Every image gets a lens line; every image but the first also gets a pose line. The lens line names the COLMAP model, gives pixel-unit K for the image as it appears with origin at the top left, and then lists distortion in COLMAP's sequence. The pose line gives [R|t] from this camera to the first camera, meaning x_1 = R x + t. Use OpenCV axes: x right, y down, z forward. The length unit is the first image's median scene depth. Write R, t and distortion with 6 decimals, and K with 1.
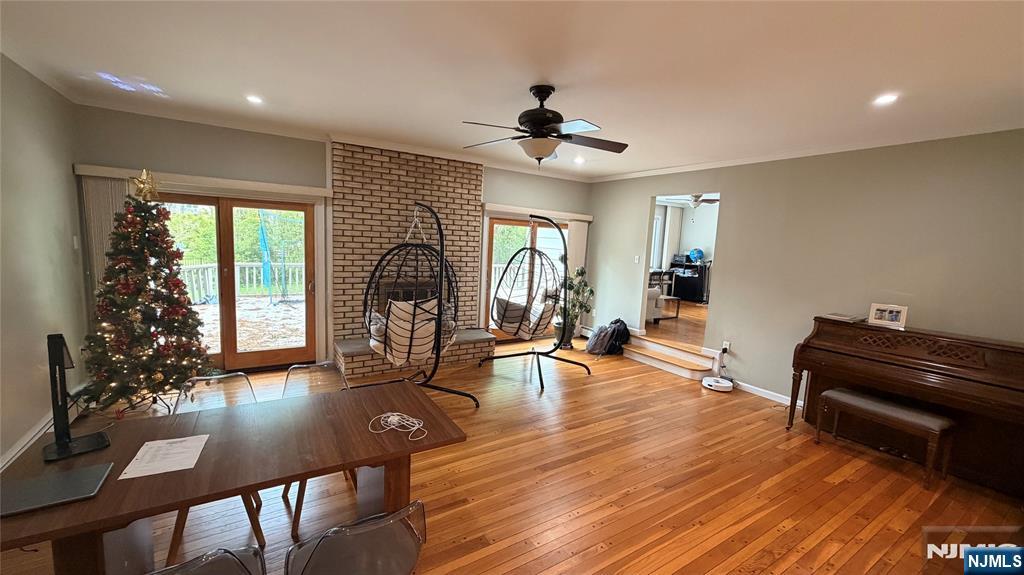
lens RADIAL K [[405.9, 0, 507.2], [0, 405.9, 287.8], [0, 0, 1]] dist [-0.006353, 0.000017]
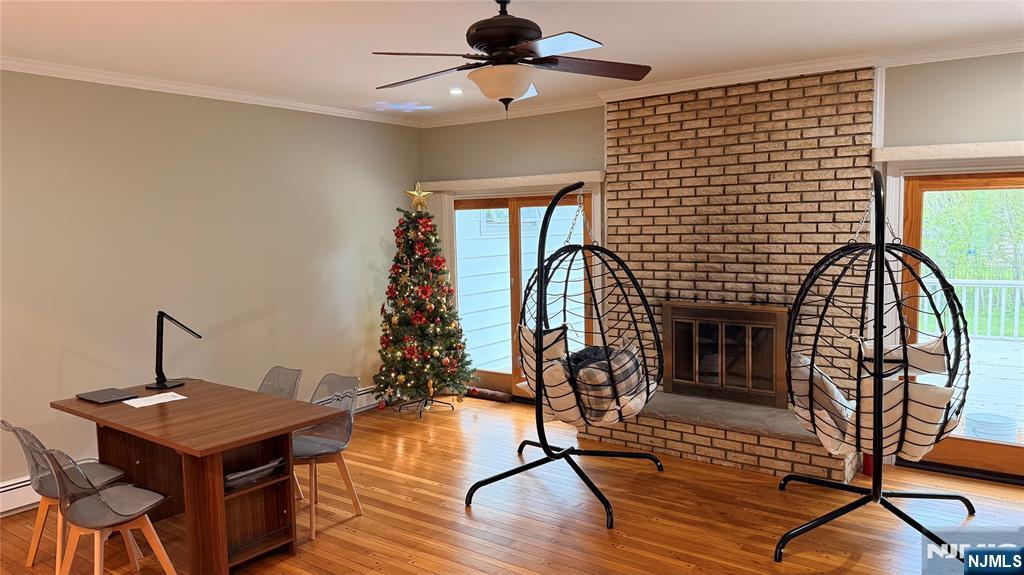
lens RADIAL K [[717.1, 0, 516.1], [0, 717.1, 284.5], [0, 0, 1]] dist [0.070796, -0.007560]
pose [[0.376203, 0.020238, -0.926316, 0.617883], [-0.077944, 0.996909, -0.009875, -0.017934], [0.923253, 0.075916, 0.376618, 0.366611]]
